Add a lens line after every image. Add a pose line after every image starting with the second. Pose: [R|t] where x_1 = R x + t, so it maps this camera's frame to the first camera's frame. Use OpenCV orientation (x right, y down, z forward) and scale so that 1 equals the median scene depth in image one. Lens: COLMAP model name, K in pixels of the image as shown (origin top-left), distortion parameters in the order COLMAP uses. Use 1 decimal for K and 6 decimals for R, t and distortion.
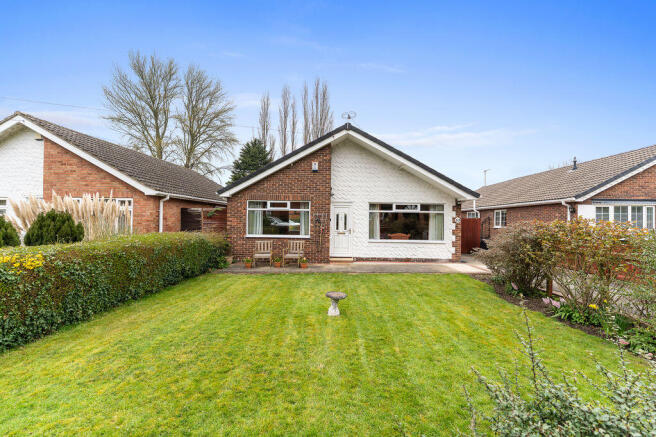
lens RADIAL K [[264.2, 0, 328.0], [0, 264.2, 218.5], [0, 0, 1]] dist [-0.001392, -0.000058]
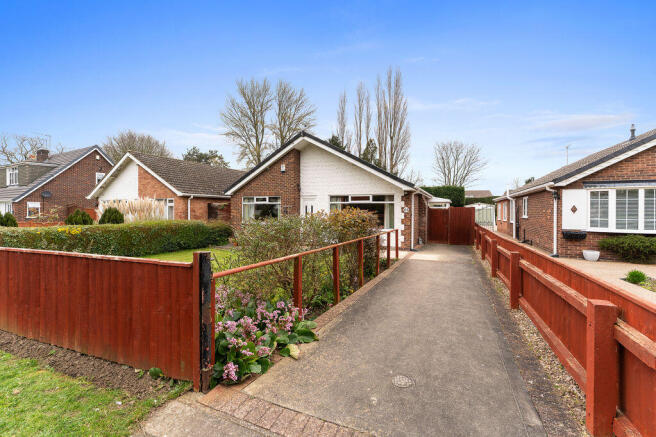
lens RADIAL K [[263.2, 0, 328.0], [0, 263.2, 218.5], [0, 0, 1]] dist [0.000512, 0.000115]
pose [[0.918736, 0.002853, -0.394862, 0.605463], [0.012039, 0.999307, 0.035231, 0.000719], [0.394689, -0.037122, 0.918065, -0.072488]]
